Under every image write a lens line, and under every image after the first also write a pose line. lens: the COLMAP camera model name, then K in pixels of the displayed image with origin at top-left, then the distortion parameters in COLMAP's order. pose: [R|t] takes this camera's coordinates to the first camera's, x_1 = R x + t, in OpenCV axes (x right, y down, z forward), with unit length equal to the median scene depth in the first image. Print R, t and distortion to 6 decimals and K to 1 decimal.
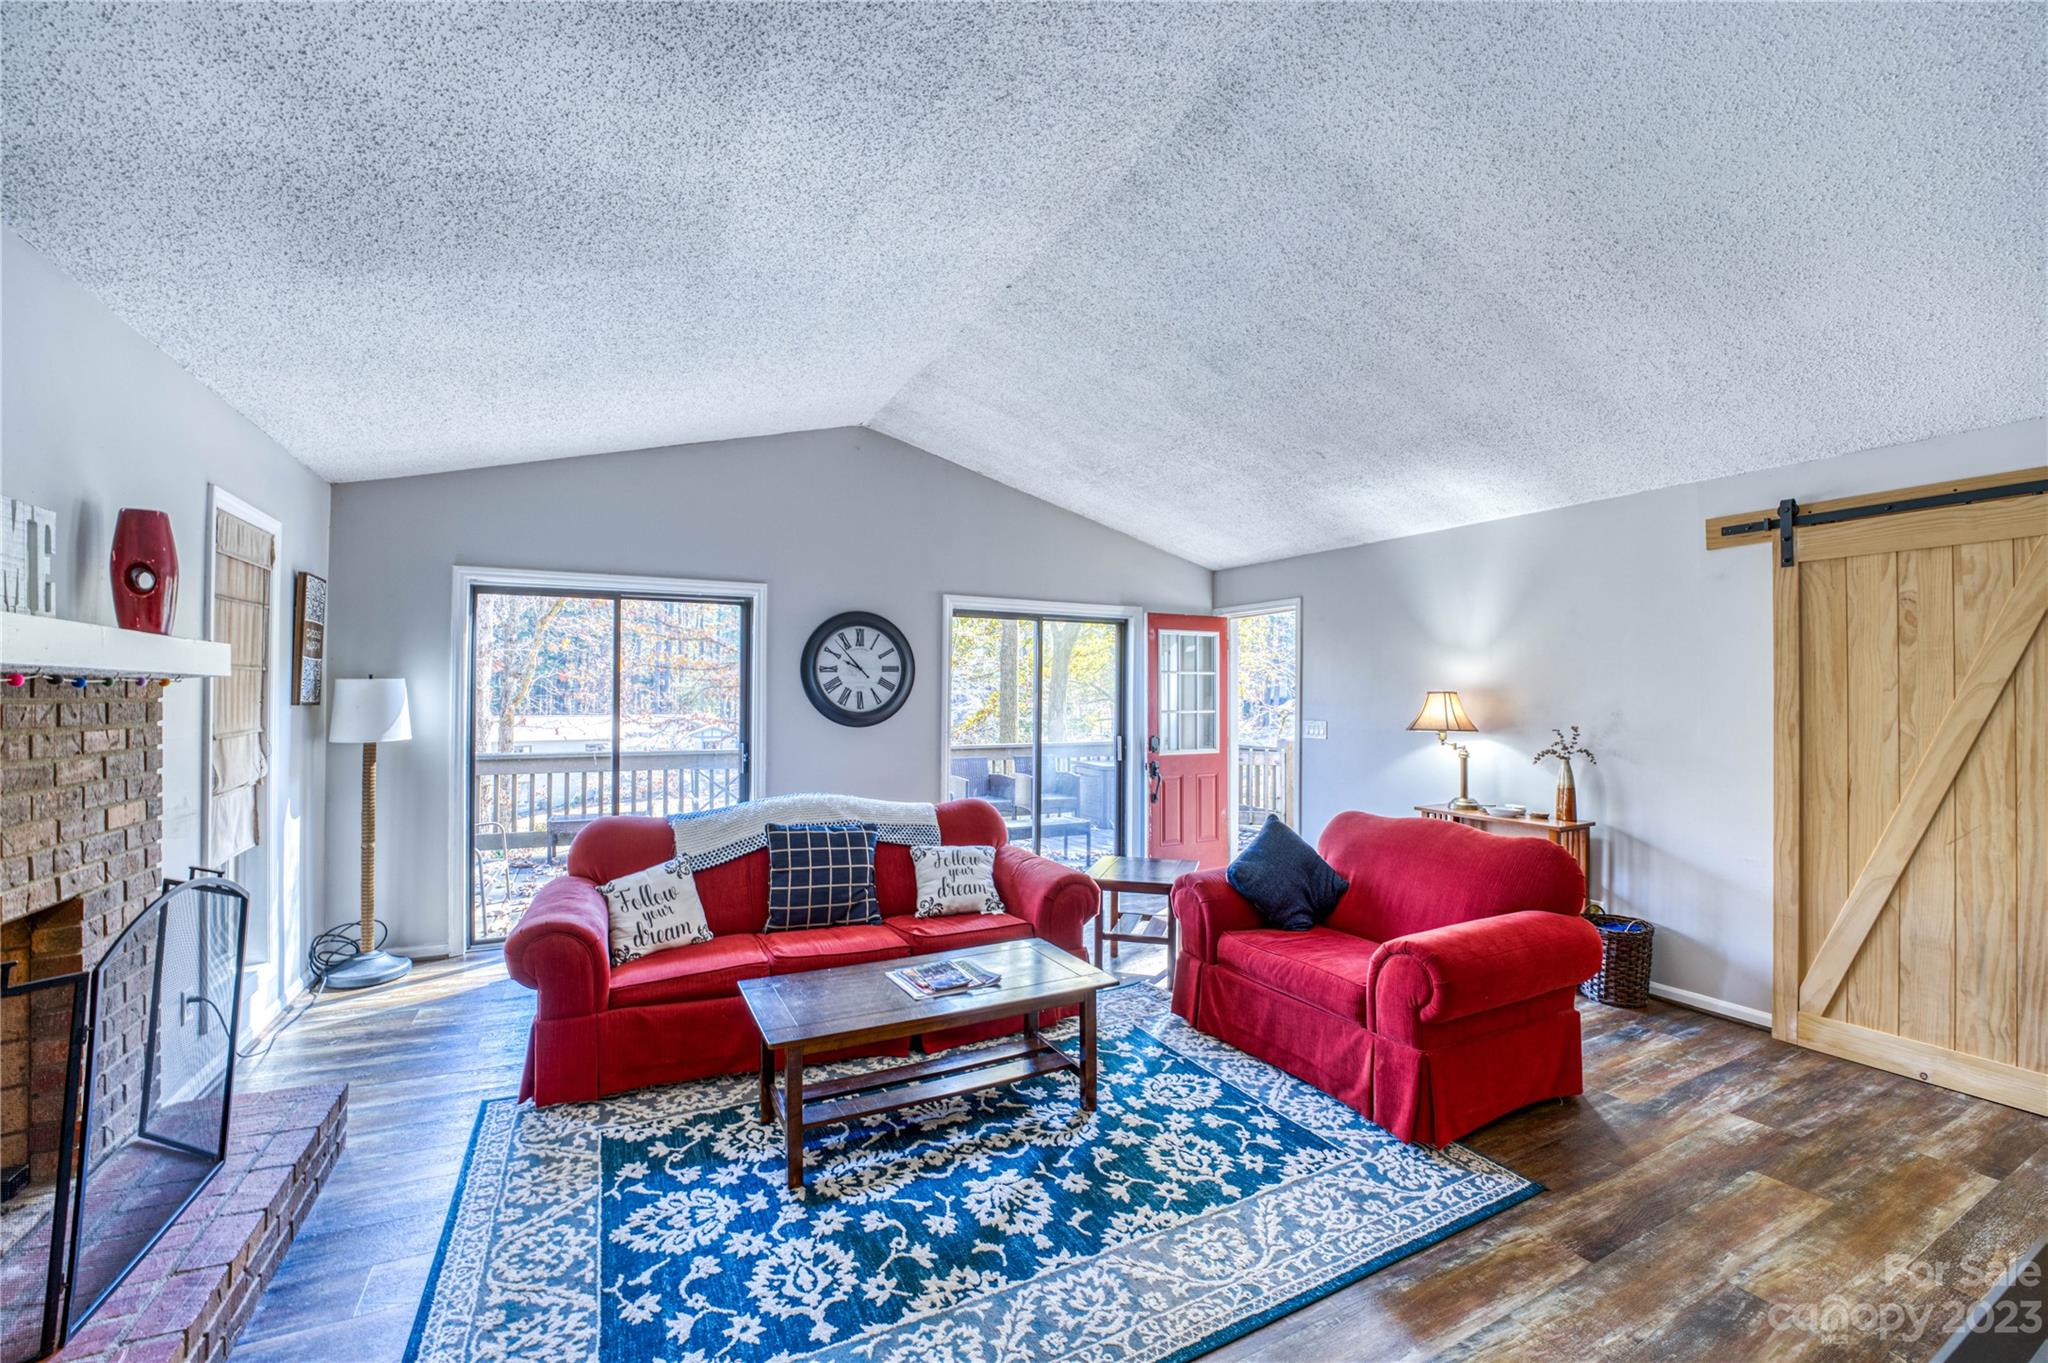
lens RADIAL K [[829.3, 0, 1034.5], [0, 829.3, 685.8], [0, 0, 1]] dist [-0.030751, 0.004242]
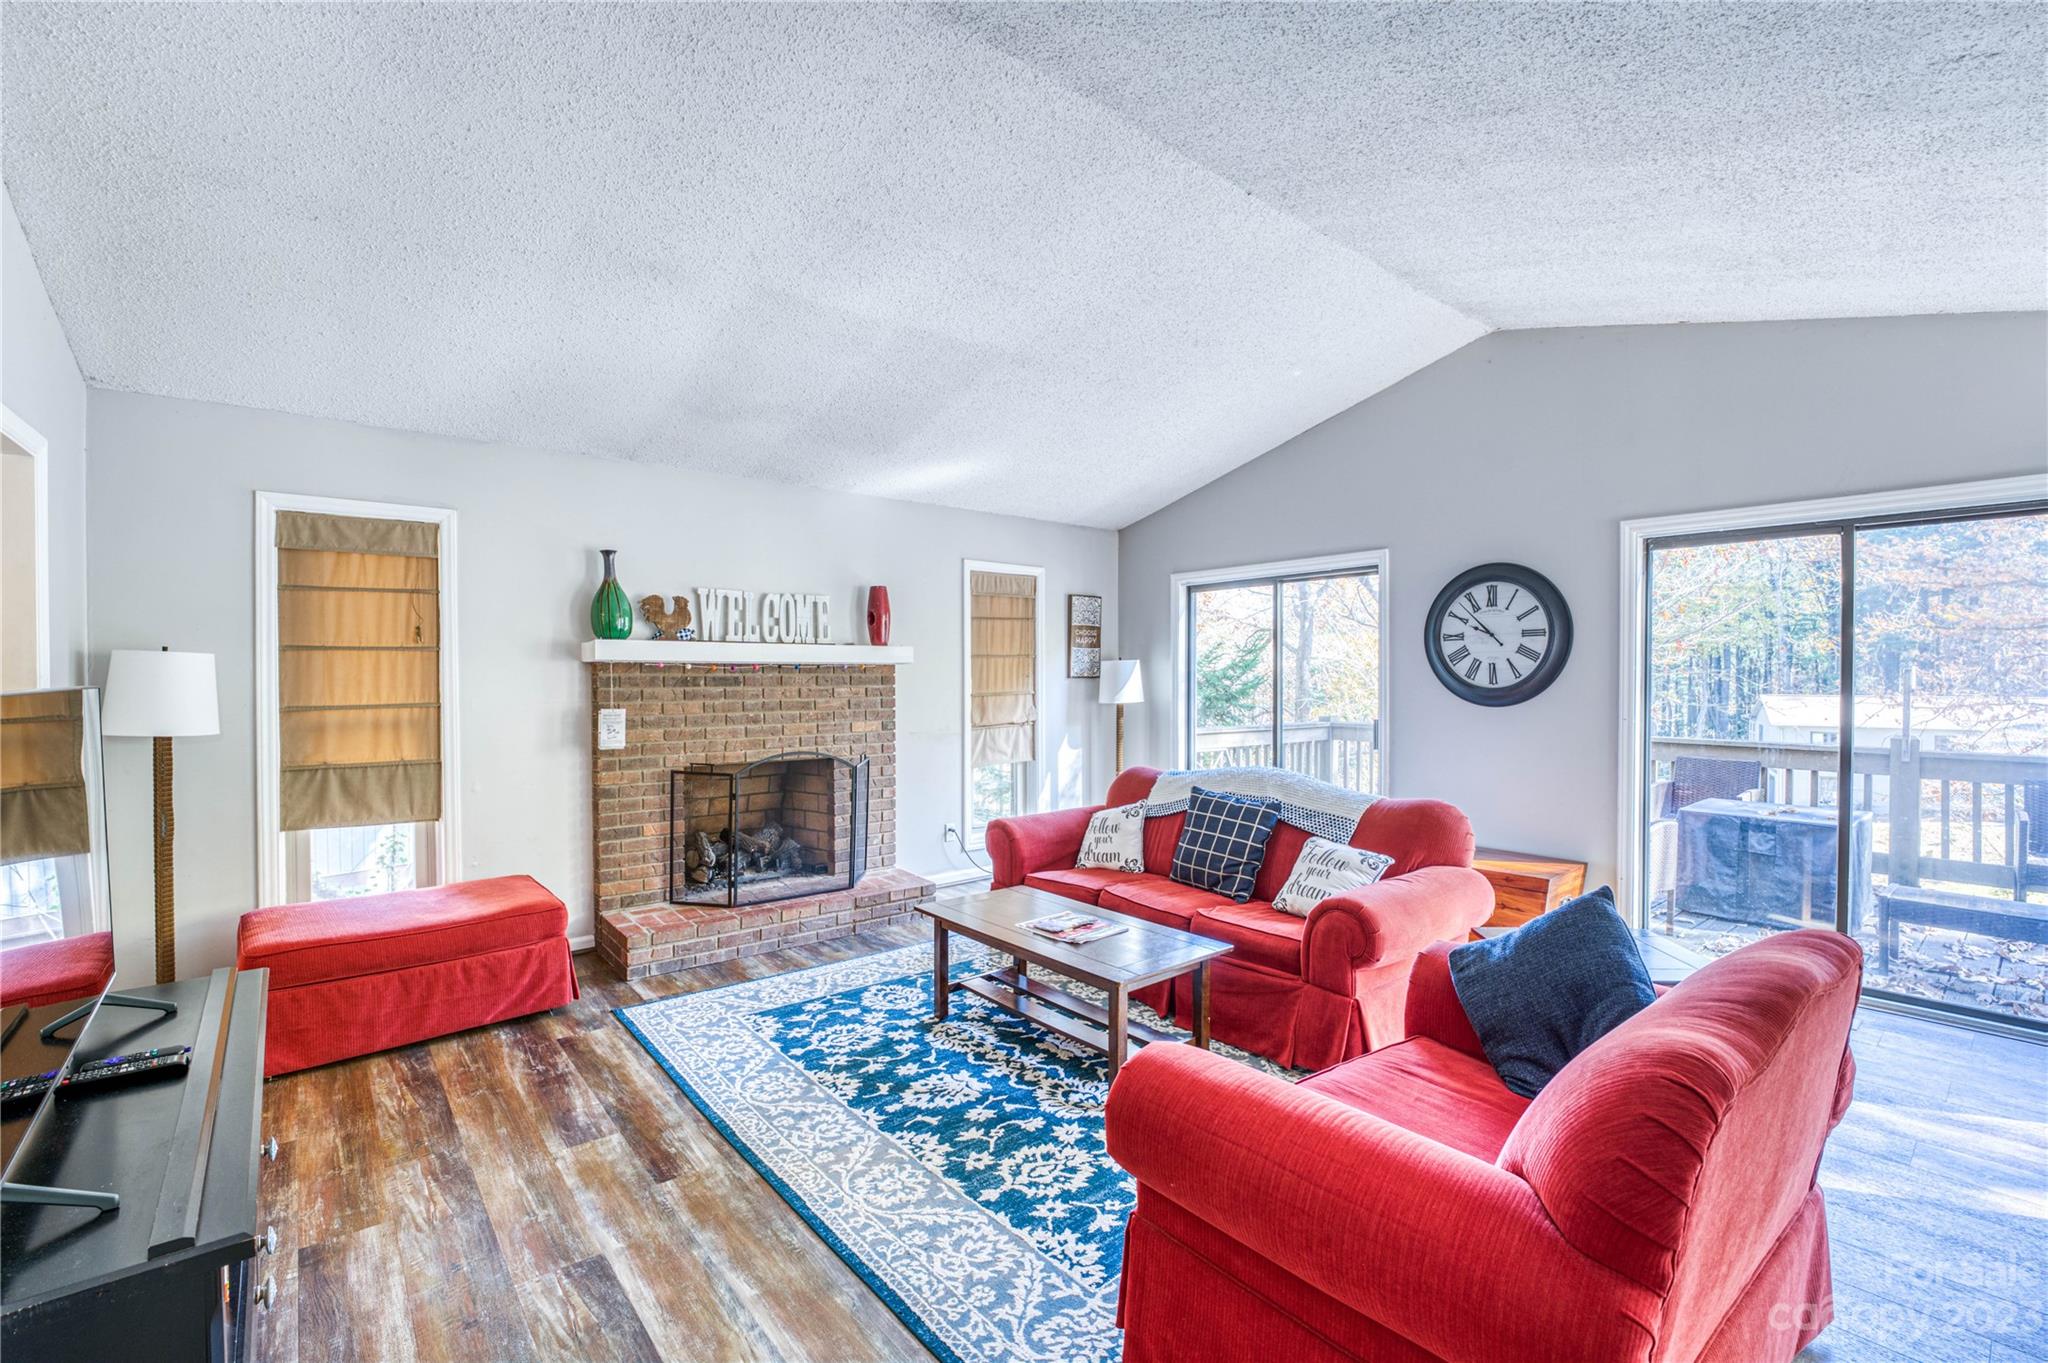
lens RADIAL K [[890.1, 0, 1019.1], [0, 890.1, 682.8], [0, 0, 1]] dist [-0.015923, -0.000065]
pose [[0.199611, 0.005484, -0.979860, 1.236020], [0.018817, 0.999778, 0.009429, 0.021531], [0.979695, -0.020320, 0.199463, 0.842390]]
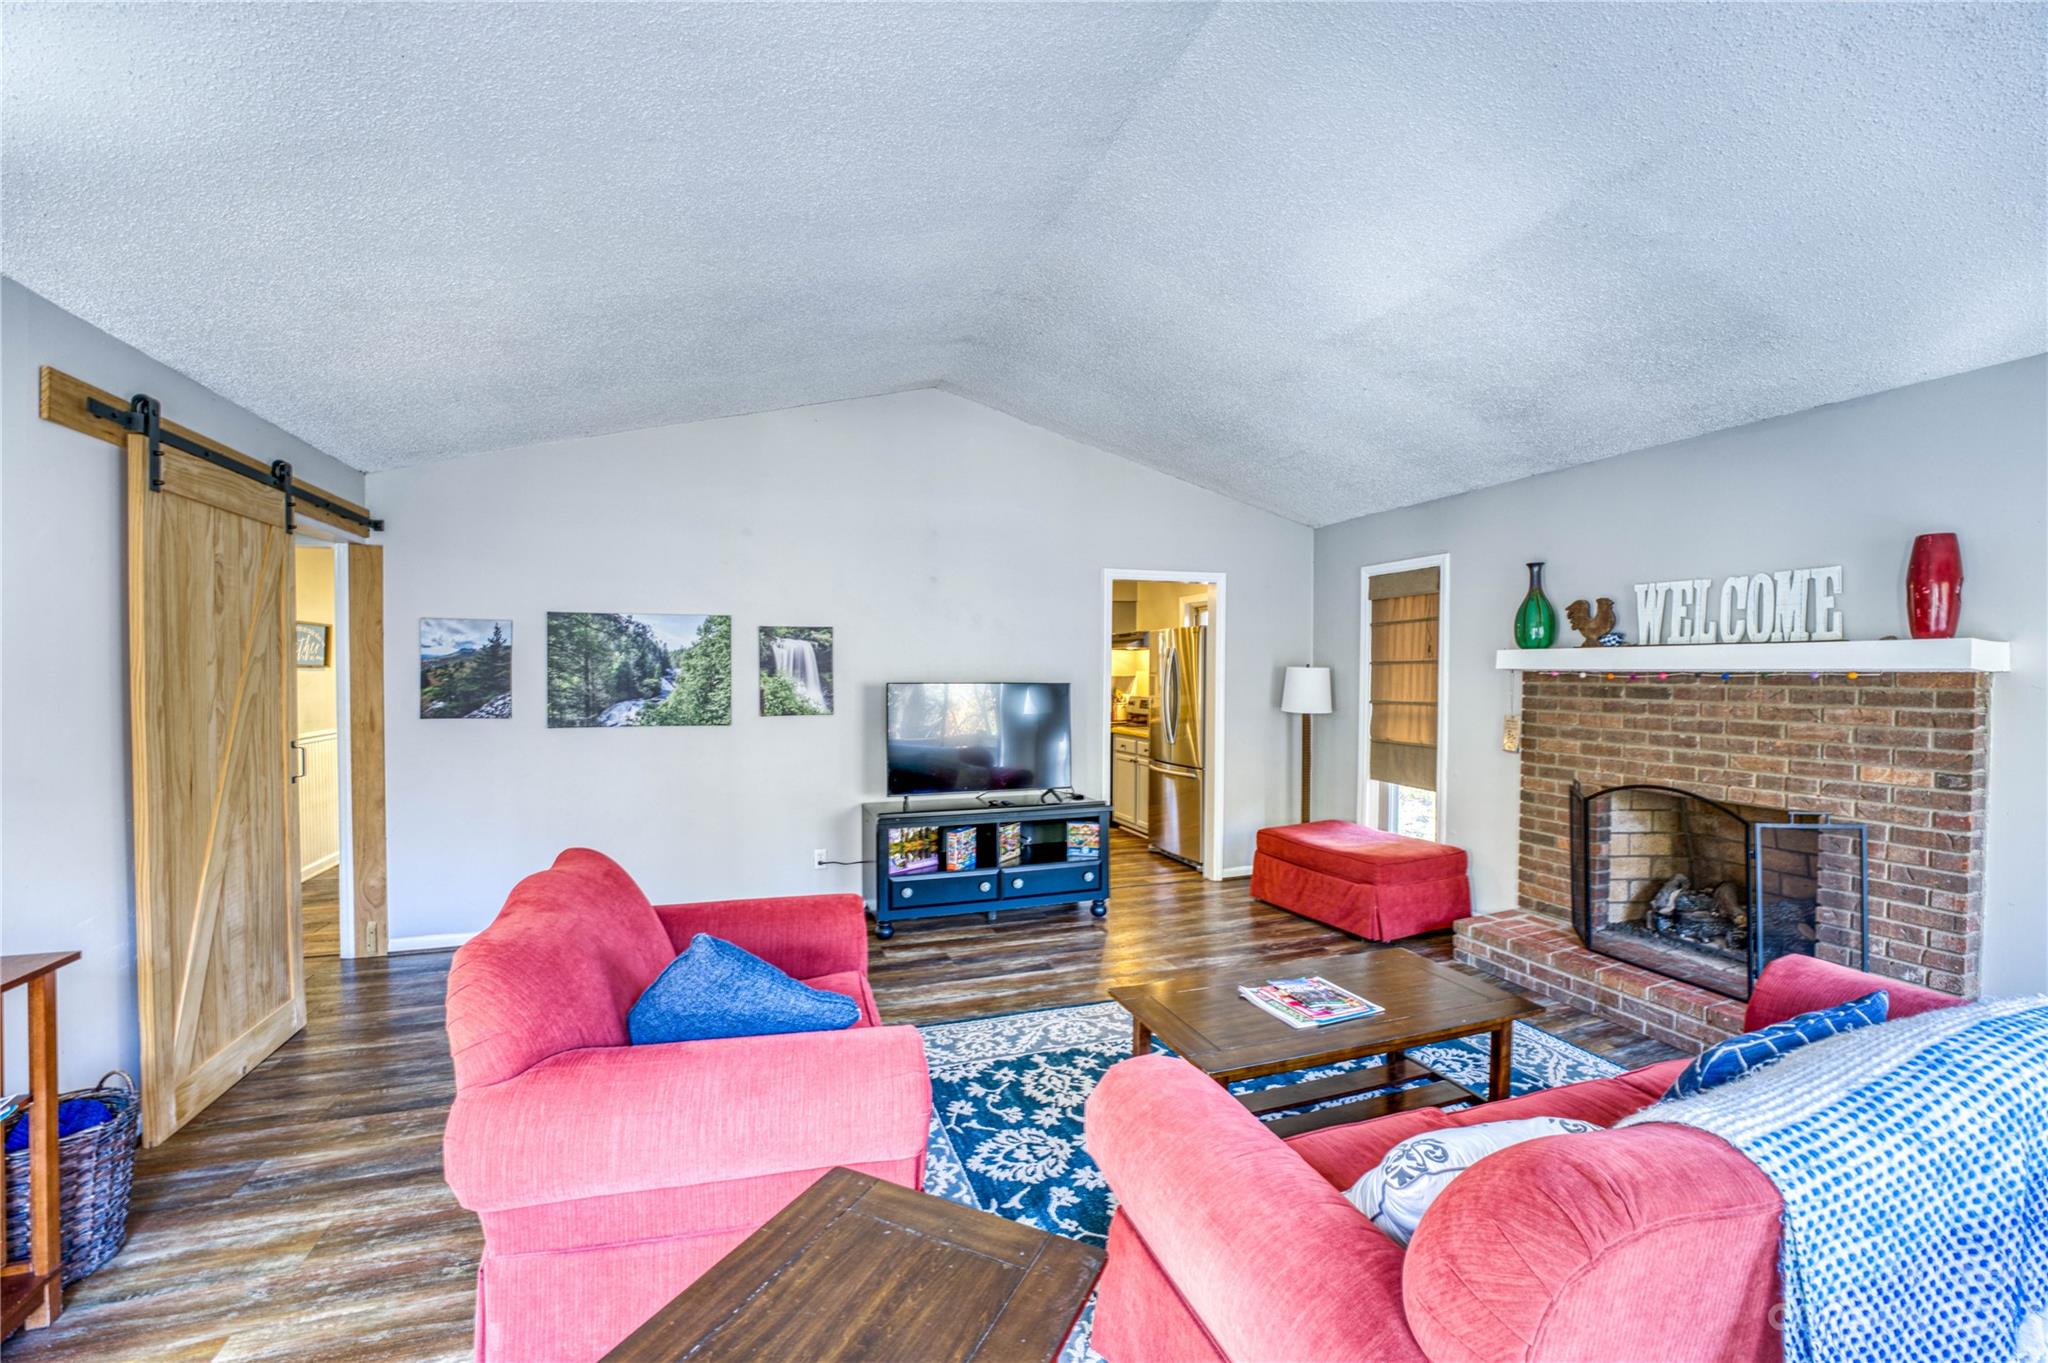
lens RADIAL K [[829.3, 0, 1020.2], [0, 829.3, 685.9], [0, 0, 1]] dist [-0.030751, 0.004242]
pose [[-0.988165, -0.011547, 0.152957, 0.076258], [-0.011862, 0.999929, -0.001147, 0.027507], [-0.152933, -0.002947, -0.988232, 2.295496]]
